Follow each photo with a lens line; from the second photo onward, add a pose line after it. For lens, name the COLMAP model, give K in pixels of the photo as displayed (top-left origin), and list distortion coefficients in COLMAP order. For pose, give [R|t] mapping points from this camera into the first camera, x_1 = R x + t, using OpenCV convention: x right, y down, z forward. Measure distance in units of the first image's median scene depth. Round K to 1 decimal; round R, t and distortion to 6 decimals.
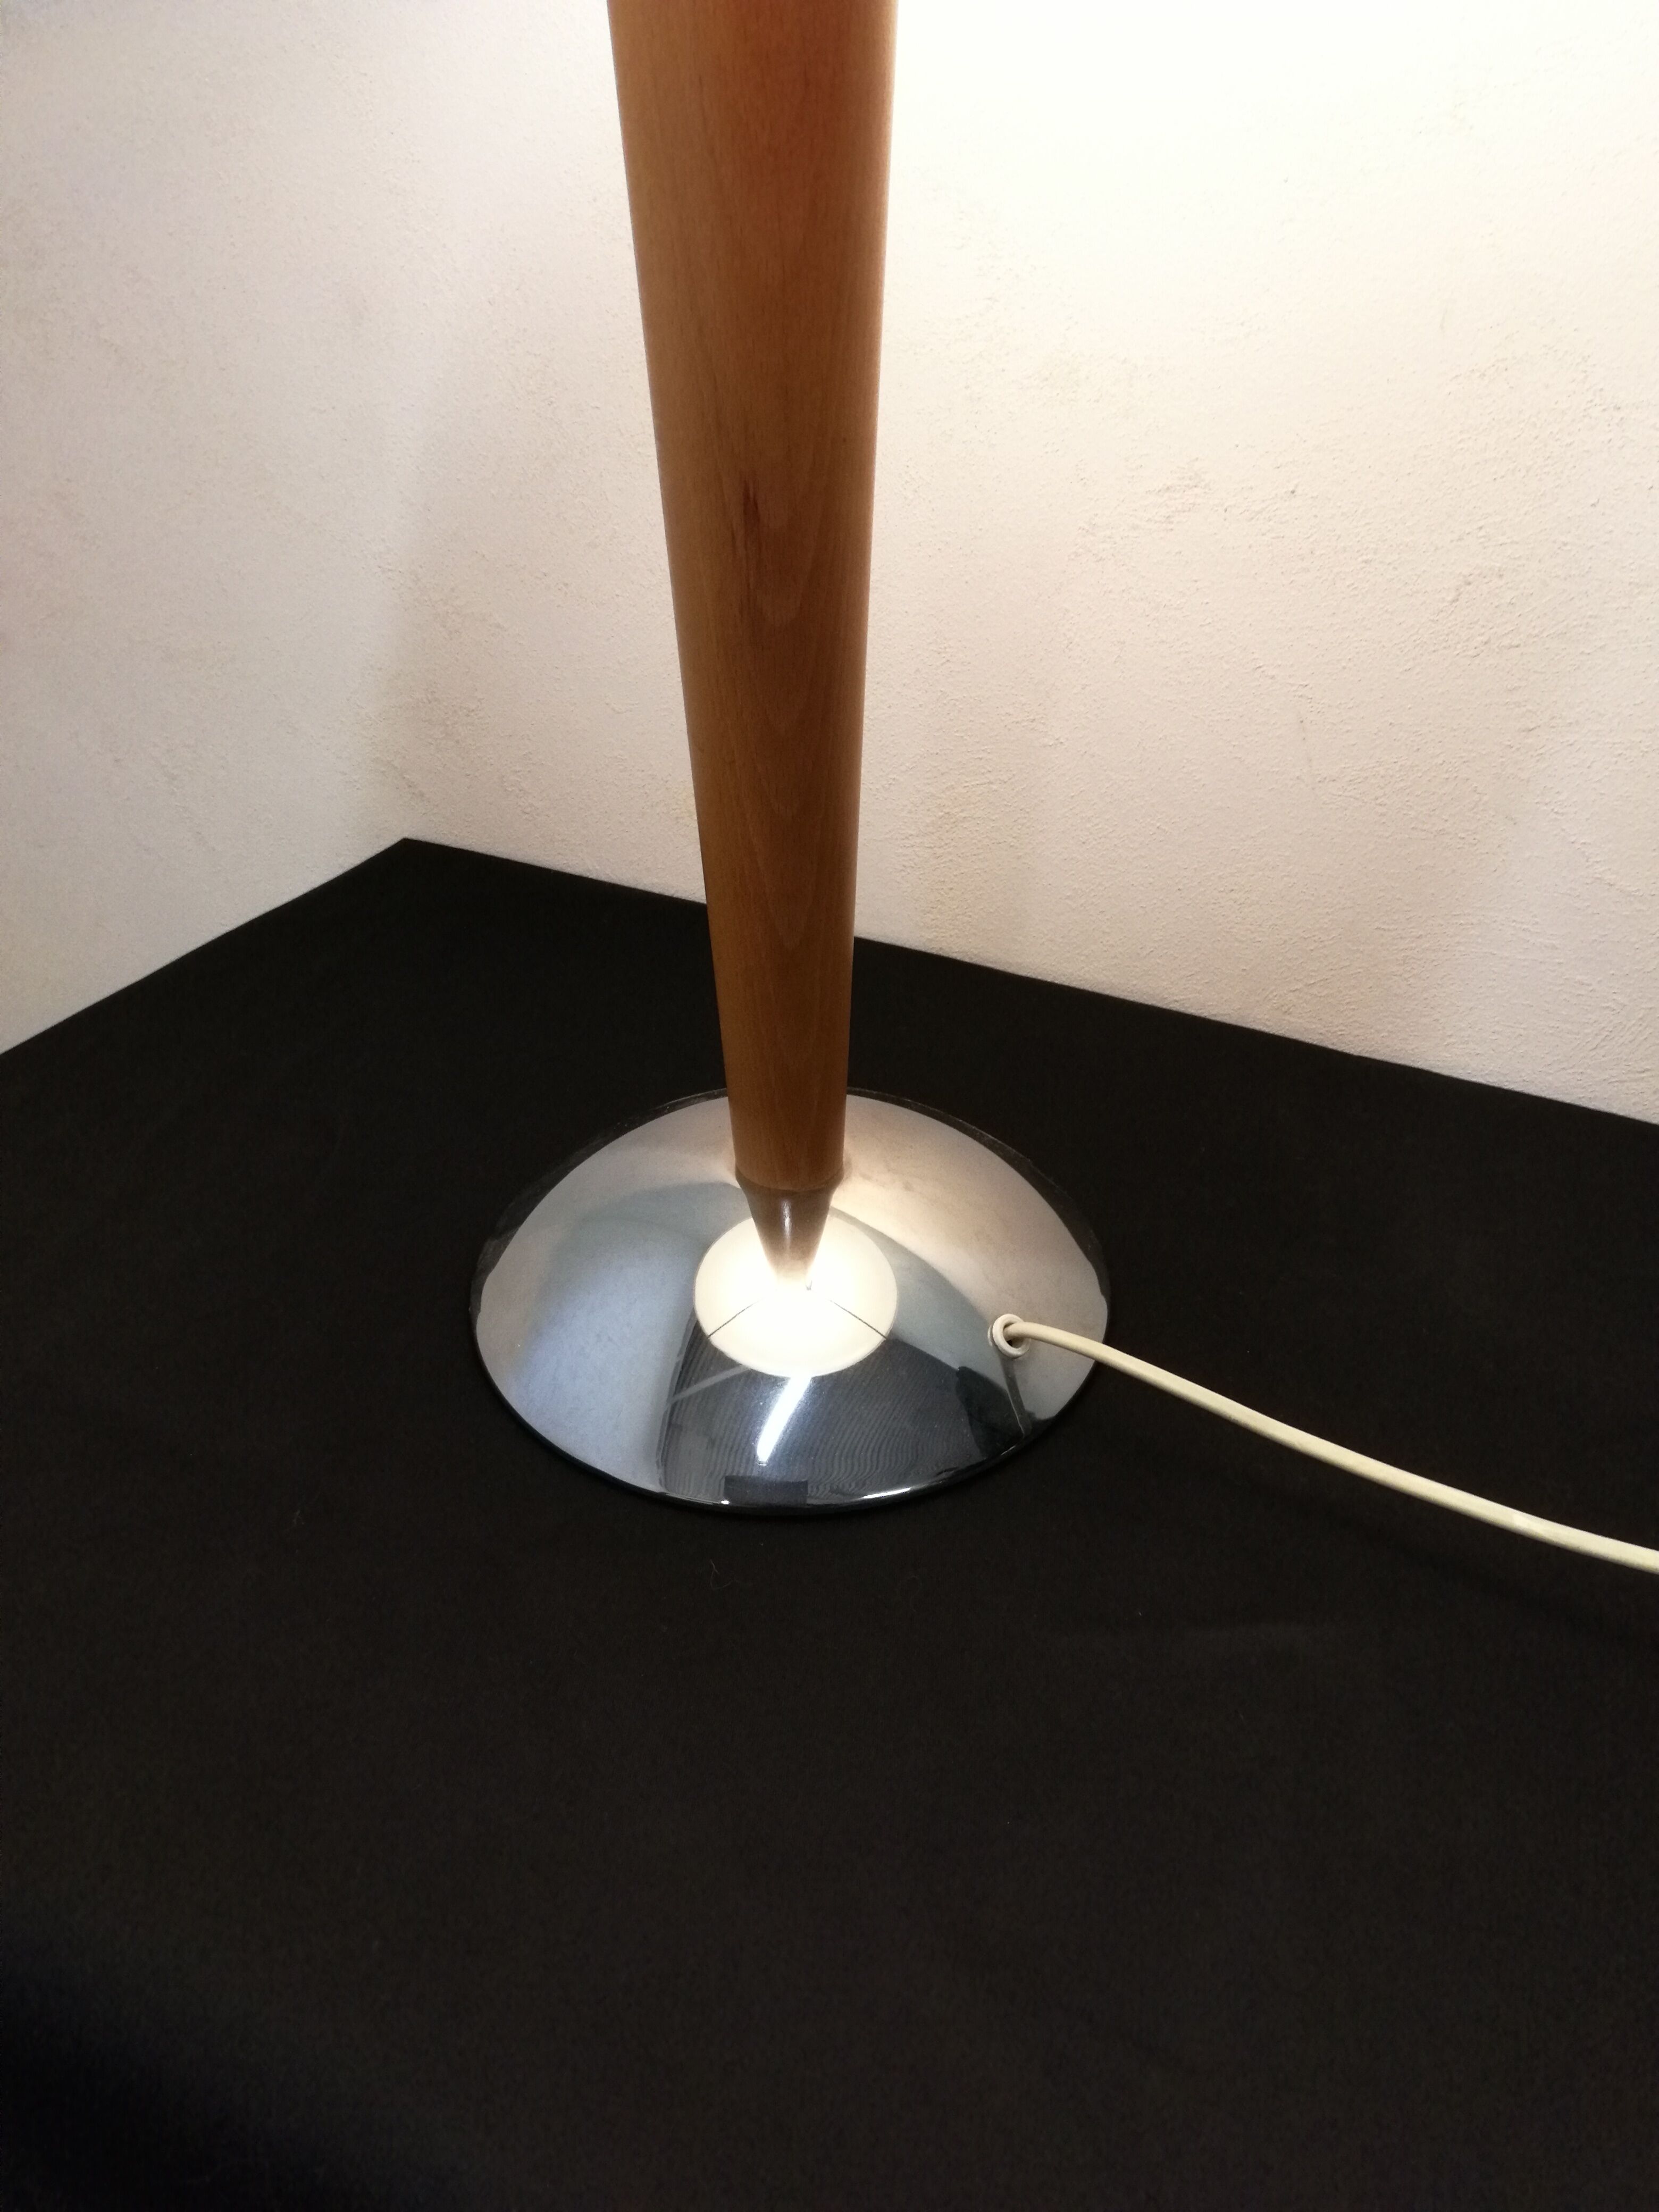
lens RADIAL K [[1571.0, 0, 837.8], [0, 1571.0, 1115.1], [0, 0, 1]] dist [-0.005454, 0.013464]
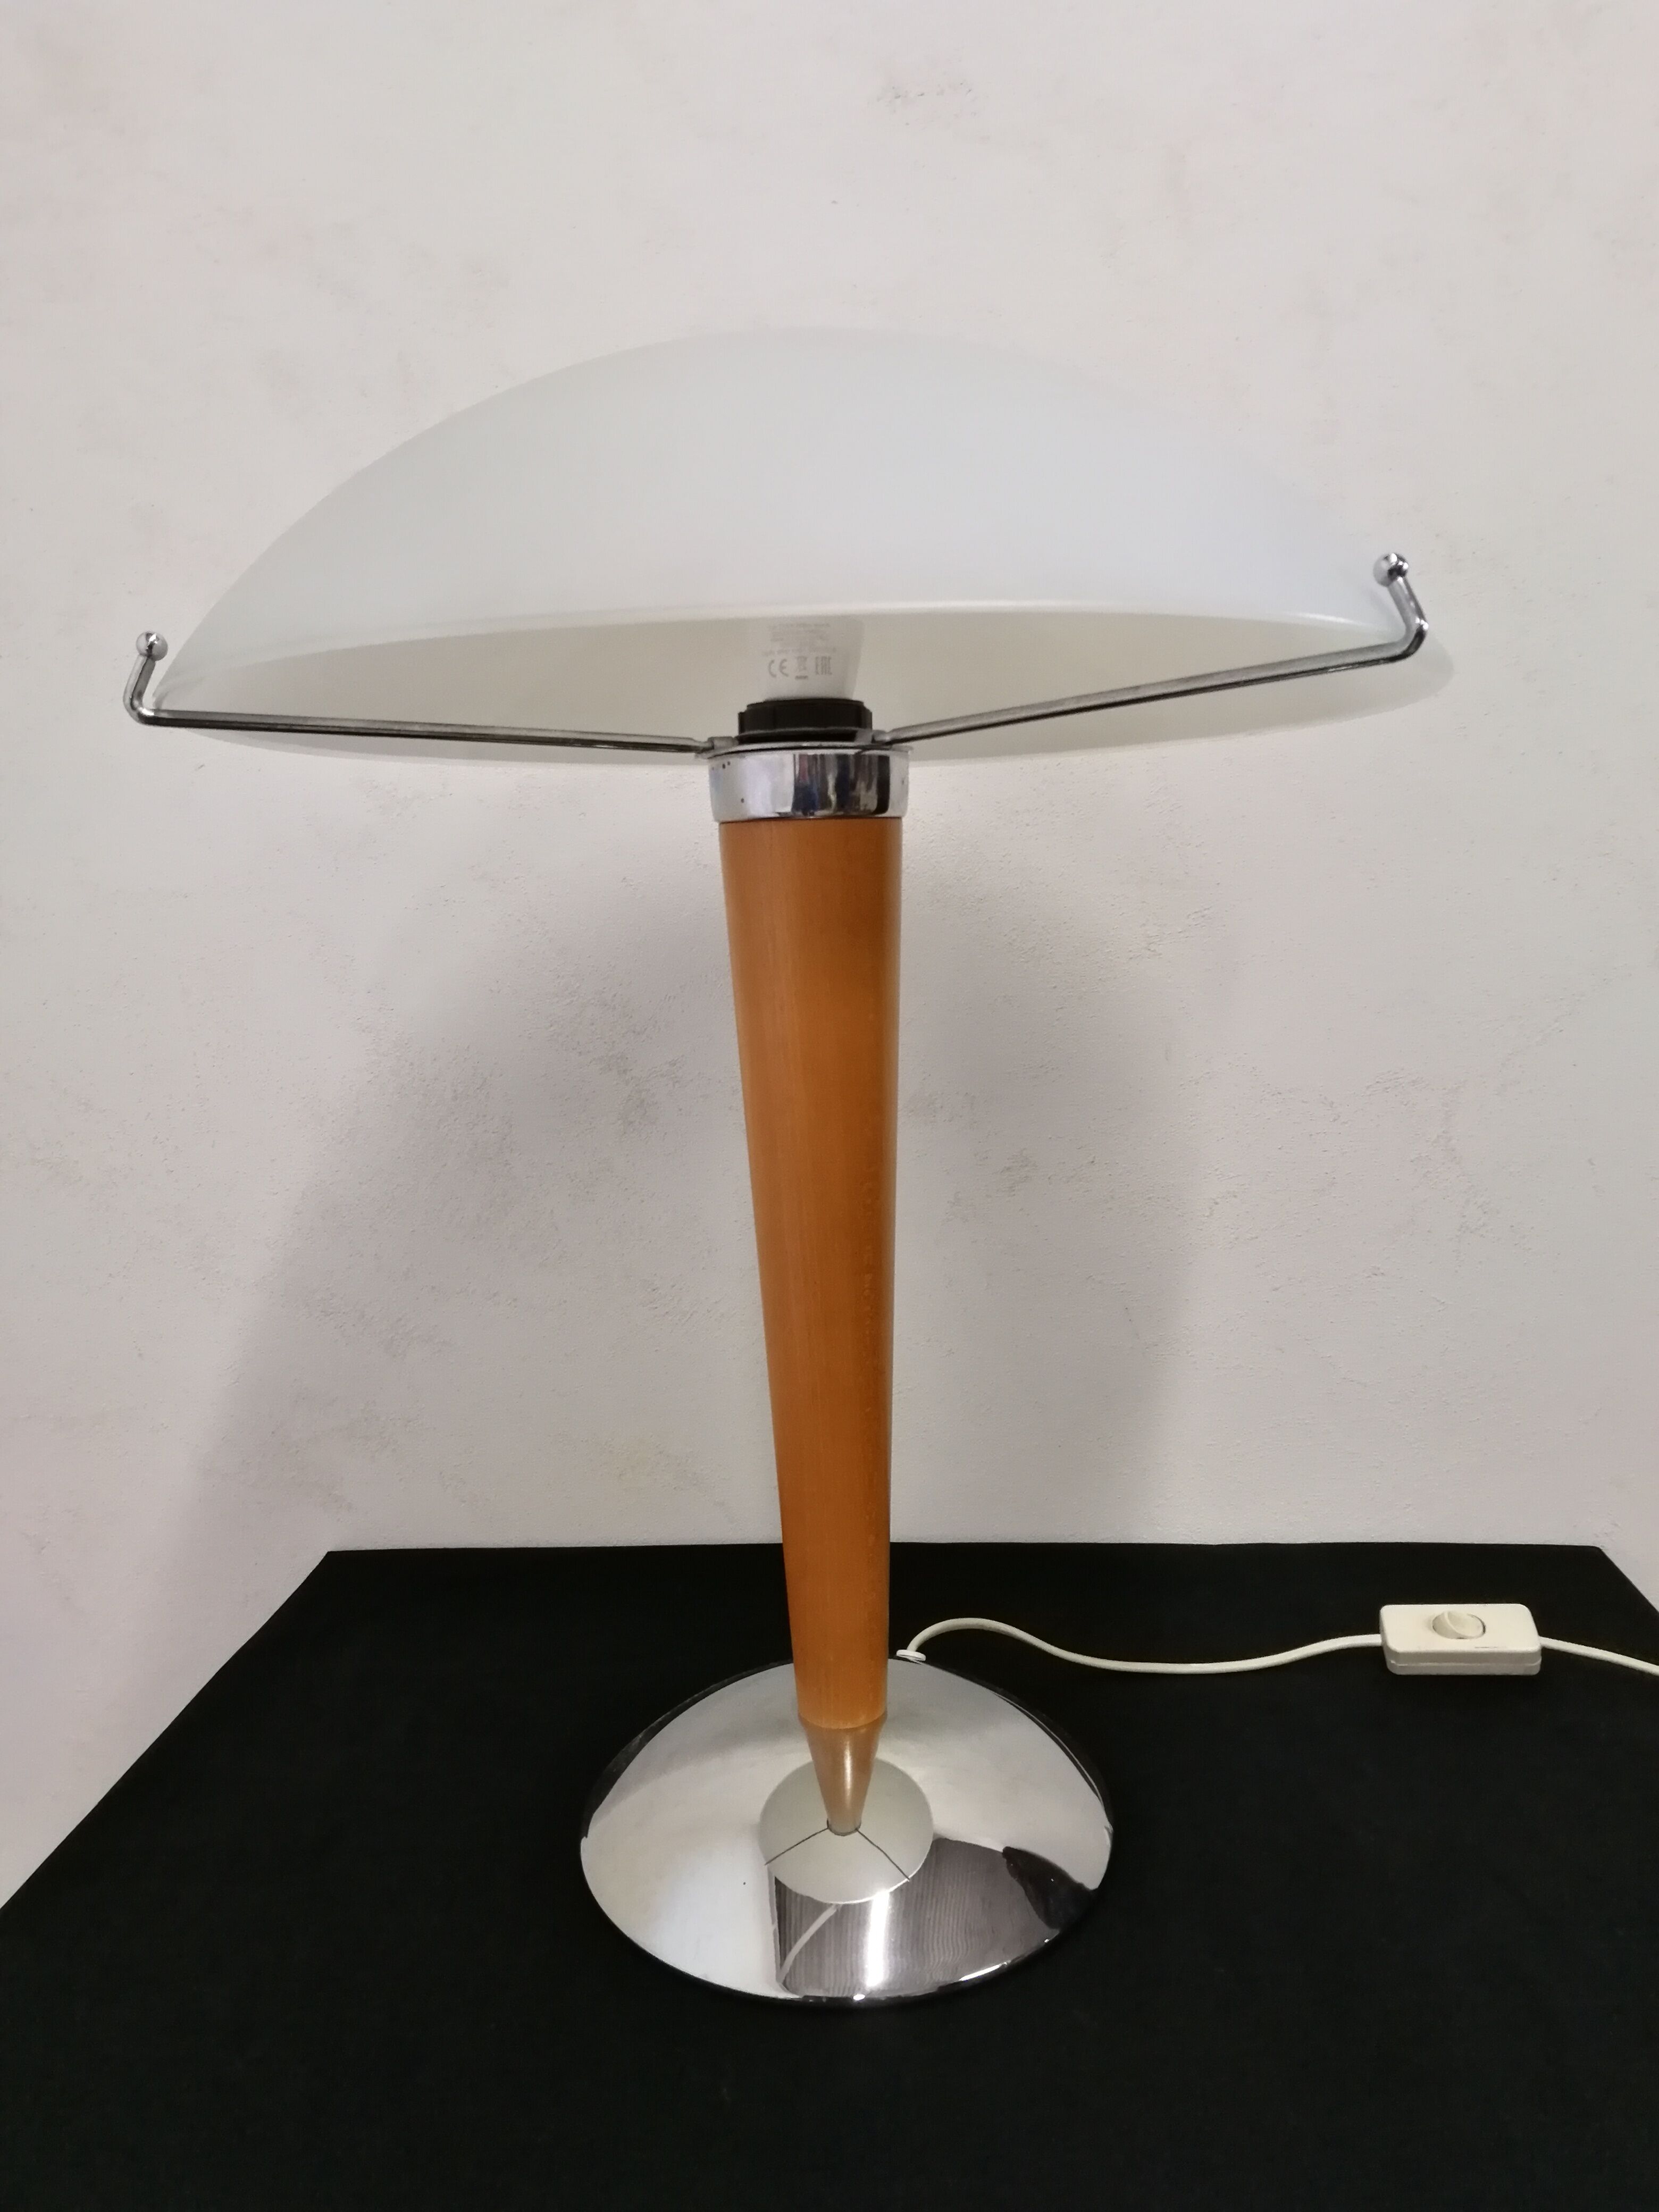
lens RADIAL K [[1671.7, 0, 812.1], [0, 1671.7, 1108.7], [0, 0, 1]] dist [0.013494, -0.000721]
pose [[0.924708, -0.093318, 0.369061, -0.535909], [0.240910, 0.894106, -0.377540, 0.096411], [-0.294749, 0.438025, 0.849269, -0.299061]]
